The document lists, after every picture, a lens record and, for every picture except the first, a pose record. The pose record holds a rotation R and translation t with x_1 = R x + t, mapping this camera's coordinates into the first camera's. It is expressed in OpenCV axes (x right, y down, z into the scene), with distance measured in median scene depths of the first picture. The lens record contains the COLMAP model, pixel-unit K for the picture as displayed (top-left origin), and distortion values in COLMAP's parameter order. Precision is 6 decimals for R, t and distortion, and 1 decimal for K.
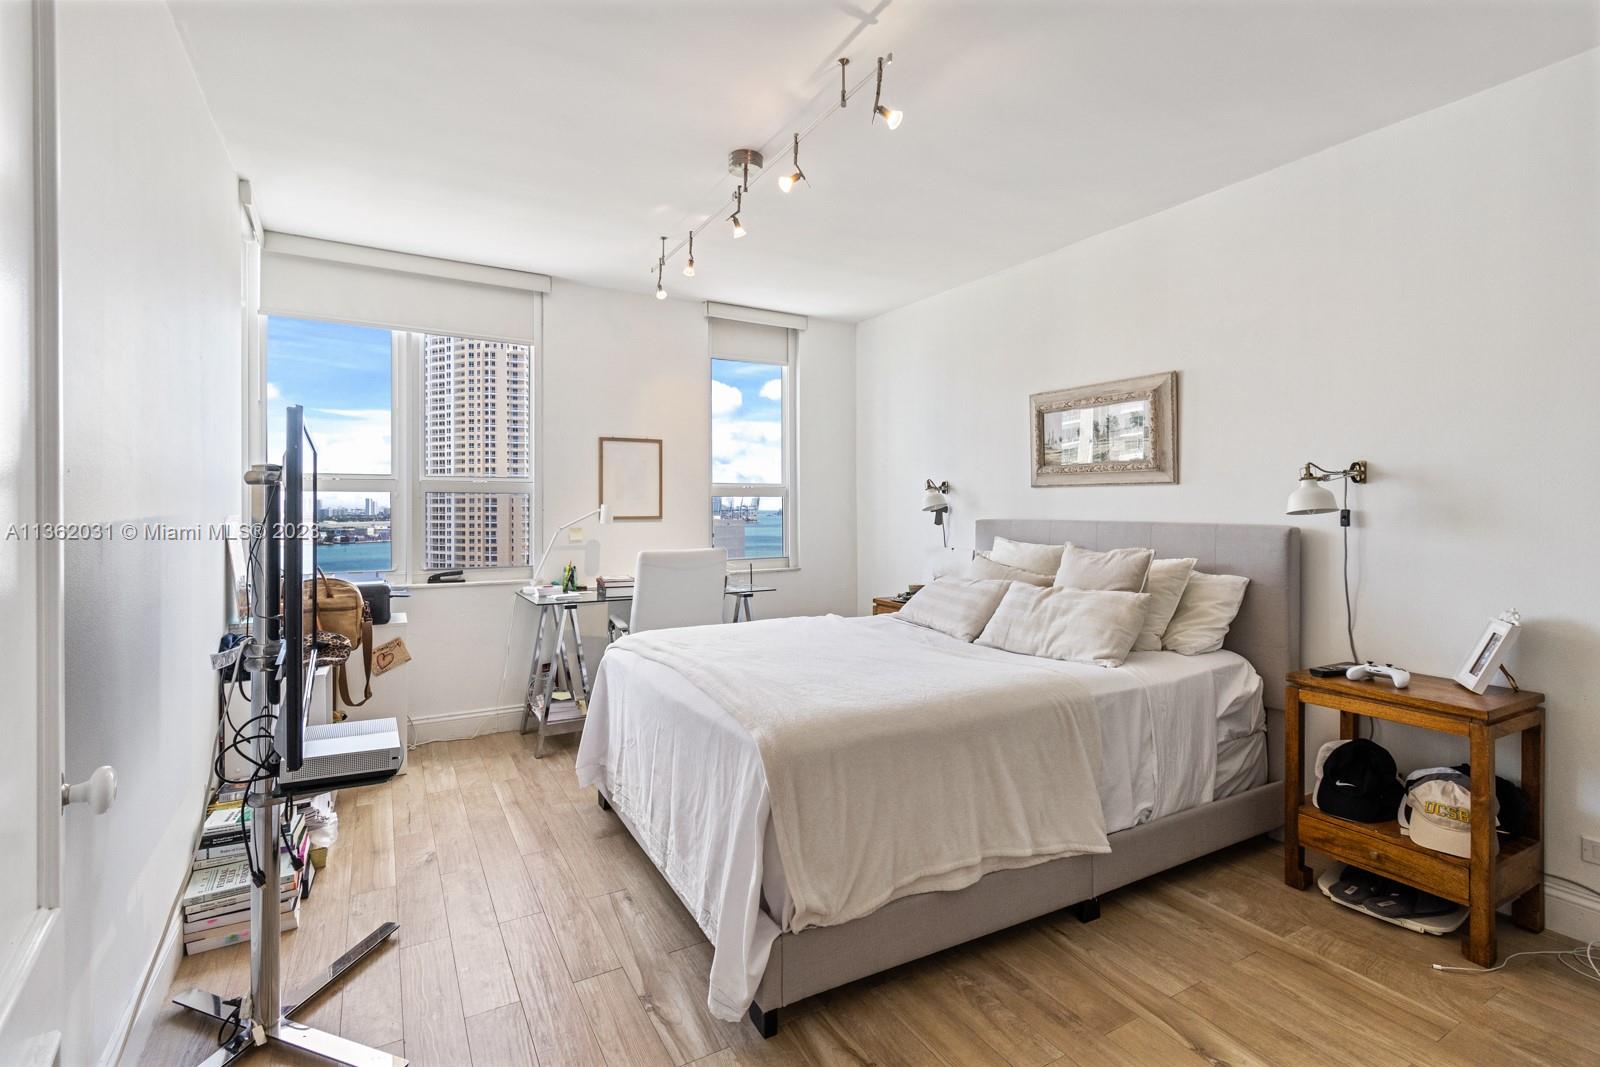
lens RADIAL K [[747.4, 0, 790.1], [0, 747.4, 495.4], [0, 0, 1]] dist [0.000974, -0.000609]
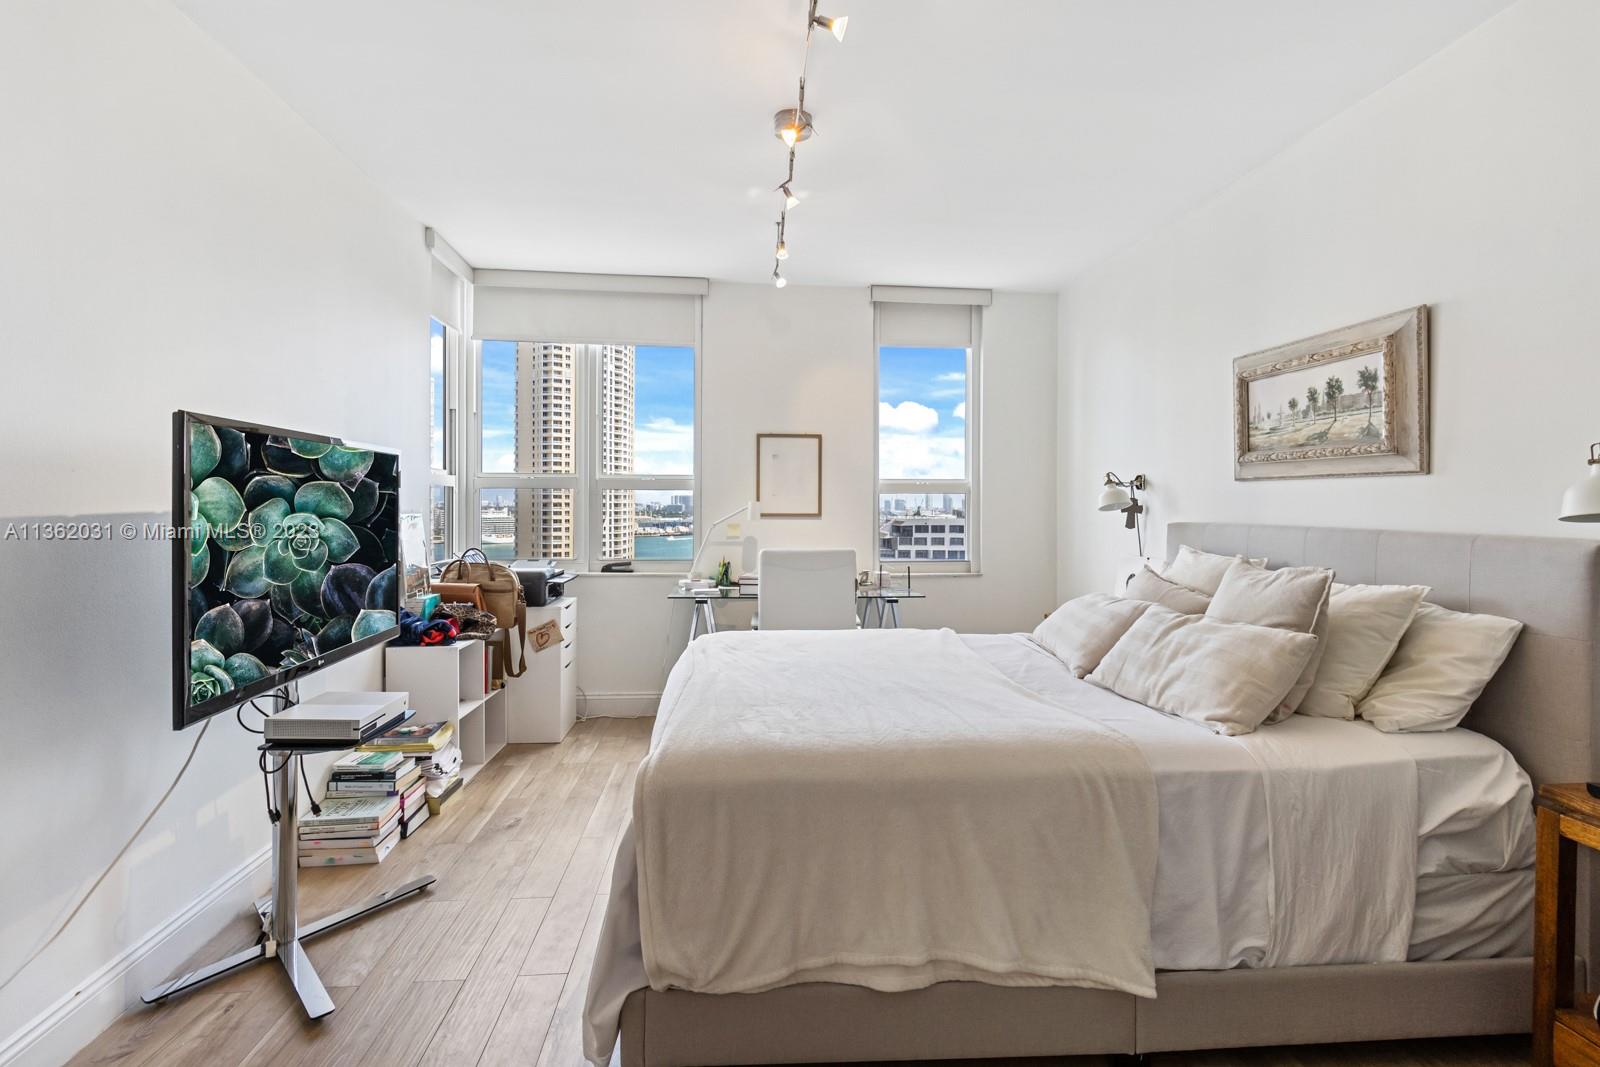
lens RADIAL K [[747.4, 0, 804.7], [0, 747.4, 500.0], [0, 0, 1]] dist [0.000974, -0.000609]
pose [[0.906410, 0.003906, -0.422381, 0.330033], [-0.000133, 0.999960, 0.008963, 0.002386], [0.422399, -0.008068, 0.906374, 0.176381]]
